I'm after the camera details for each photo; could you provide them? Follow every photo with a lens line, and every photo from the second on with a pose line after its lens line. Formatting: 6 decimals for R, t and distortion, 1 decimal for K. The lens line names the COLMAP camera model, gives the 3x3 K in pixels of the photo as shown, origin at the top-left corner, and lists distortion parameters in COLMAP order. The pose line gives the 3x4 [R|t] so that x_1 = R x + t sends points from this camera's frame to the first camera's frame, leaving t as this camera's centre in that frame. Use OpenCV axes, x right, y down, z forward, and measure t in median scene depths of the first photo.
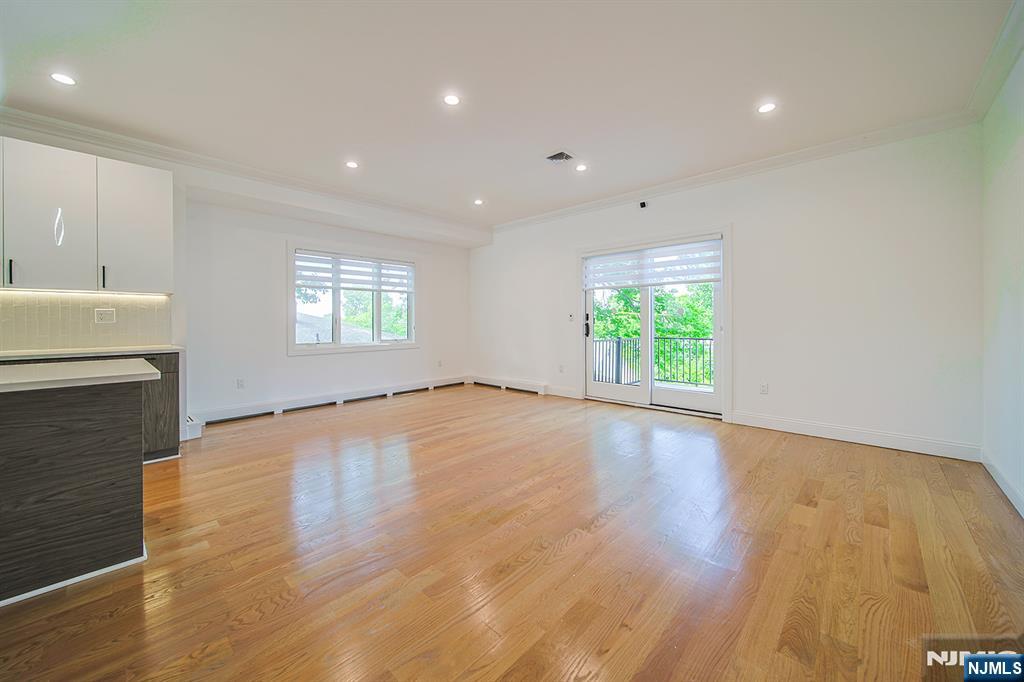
lens RADIAL K [[383.9, 0, 513.0], [0, 383.9, 327.3], [0, 0, 1]] dist [-0.001357, -0.000353]
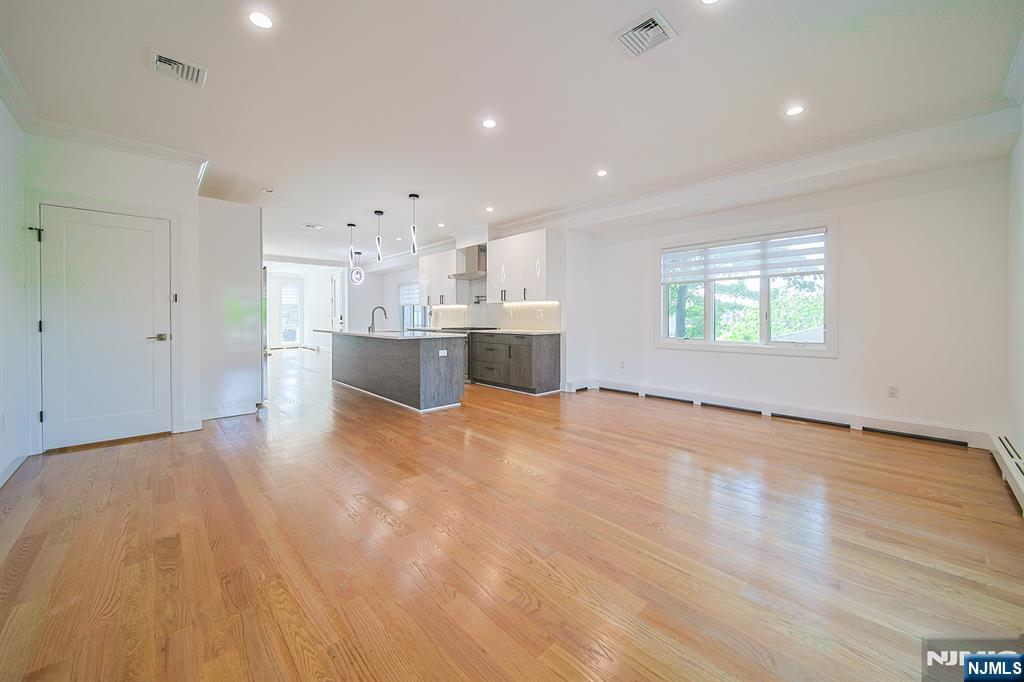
lens RADIAL K [[389.6, 0, 498.9], [0, 389.6, 318.8], [0, 0, 1]] dist [-0.000590, -0.000136]
pose [[-0.090581, 0.006515, -0.995868, 0.625327], [-0.012125, 0.999897, 0.007644, -0.012650], [0.995815, 0.012767, -0.090492, 0.709040]]
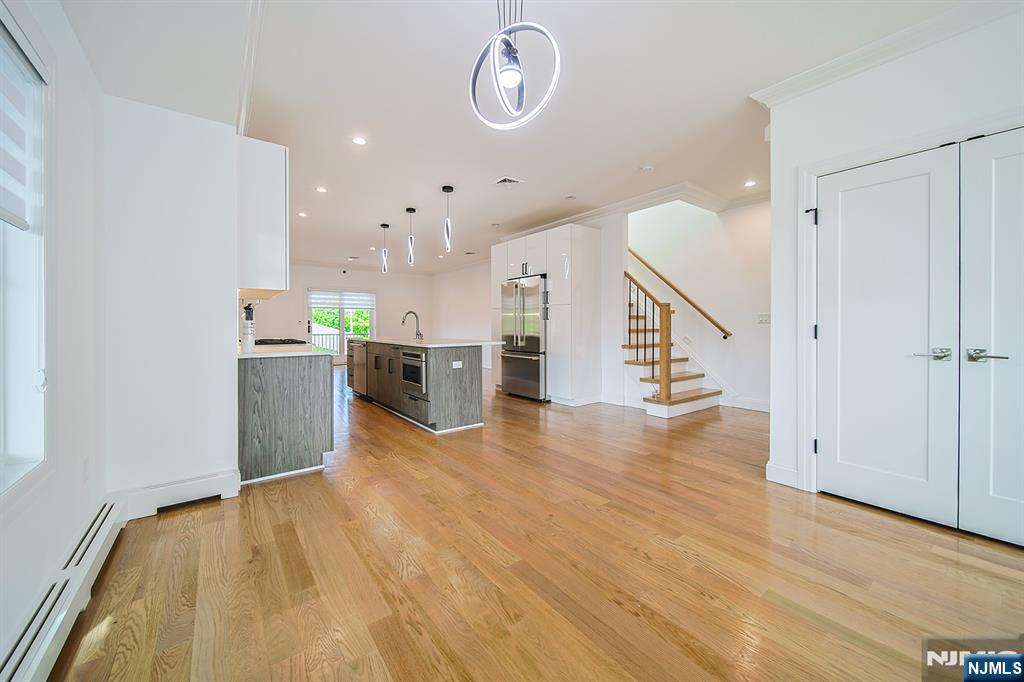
lens RADIAL K [[383.9, 0, 513.0], [0, 383.9, 327.3], [0, 0, 1]] dist [-0.001357, -0.000353]
pose [[0.161482, -0.003882, 0.986868, -1.816984], [0.013428, 0.999908, 0.001736, 0.010162], [-0.986784, 0.012971, 0.161519, -0.342262]]
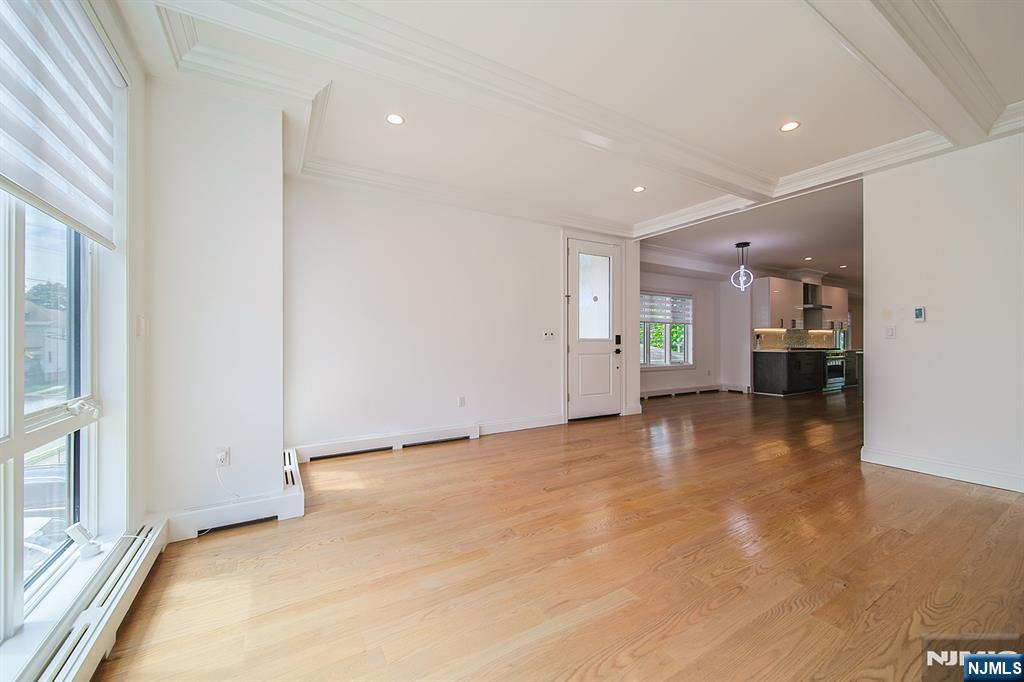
lens RADIAL K [[363.1, 0, 506.7], [0, 363.1, 340.7], [0, 0, 1]] dist [-0.001194, -0.000149]
pose [[0.946072, 0.002135, -0.323950, -1.864429], [-0.006712, 0.999893, -0.013011, 0.033344], [0.323887, 0.014484, 0.945985, -1.877014]]
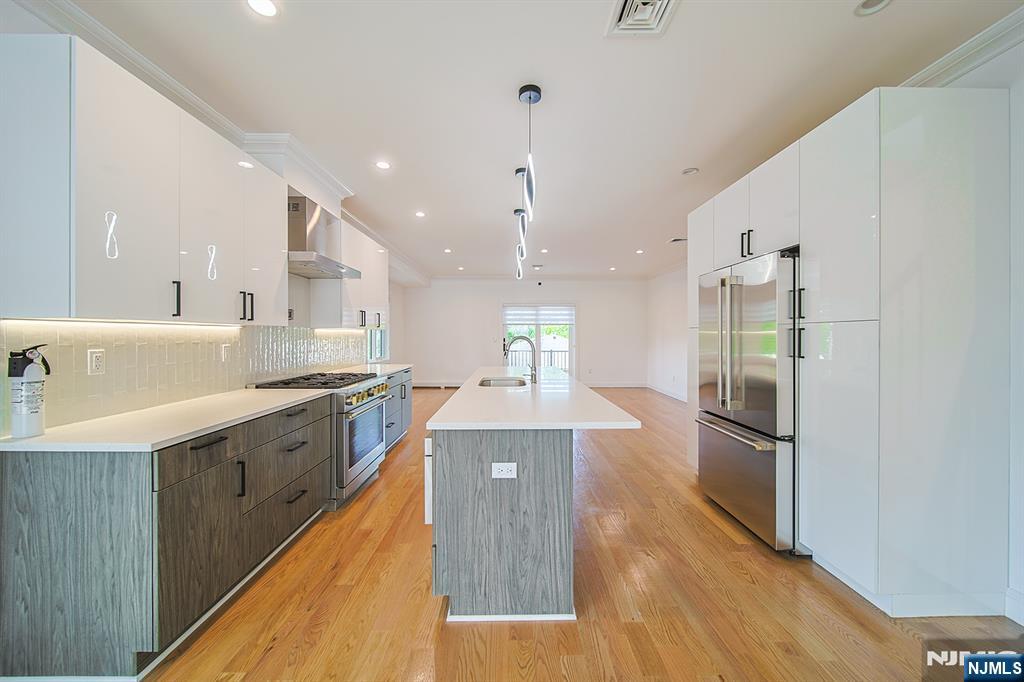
lens RADIAL K [[382.1, 0, 511.9], [0, 382.1, 337.7], [0, 0, 1]] dist [-0.000786, -0.000029]
pose [[0.725661, 0.001068, 0.688052, -1.200597], [0.002908, 0.999985, -0.004618, -0.035873], [-0.688047, 0.005352, 0.725647, -0.354857]]
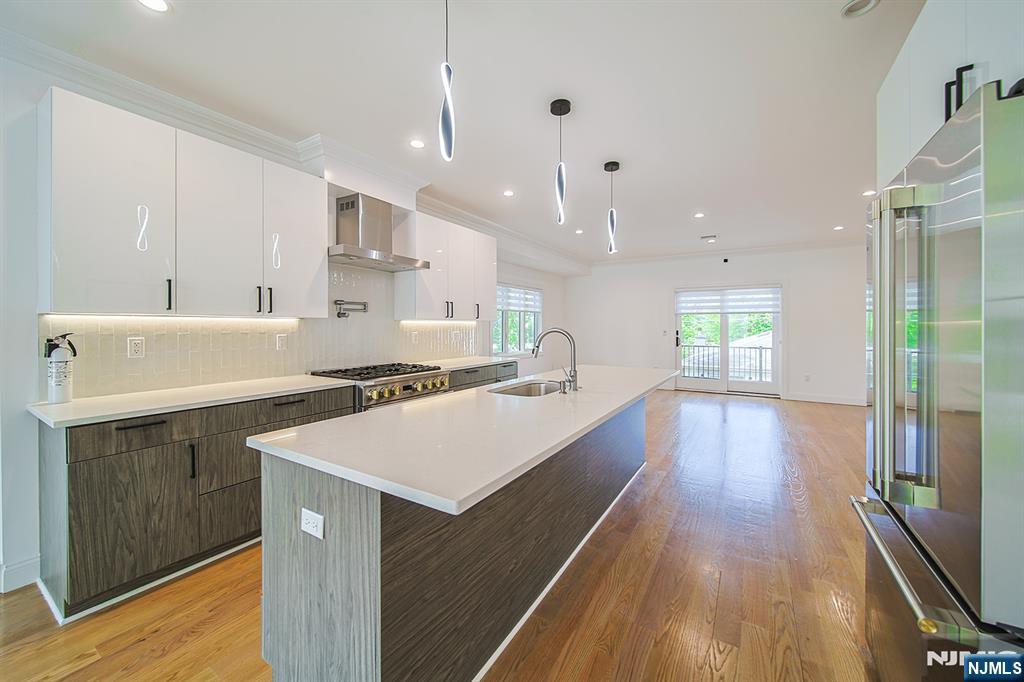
lens RADIAL K [[383.9, 0, 513.0], [0, 383.9, 327.3], [0, 0, 1]] dist [-0.001357, -0.000353]
pose [[0.980734, 0.006312, 0.195248, -0.848316], [-0.004534, 0.999944, -0.009552, -0.037907], [-0.195297, 0.008483, 0.980707, -0.359159]]
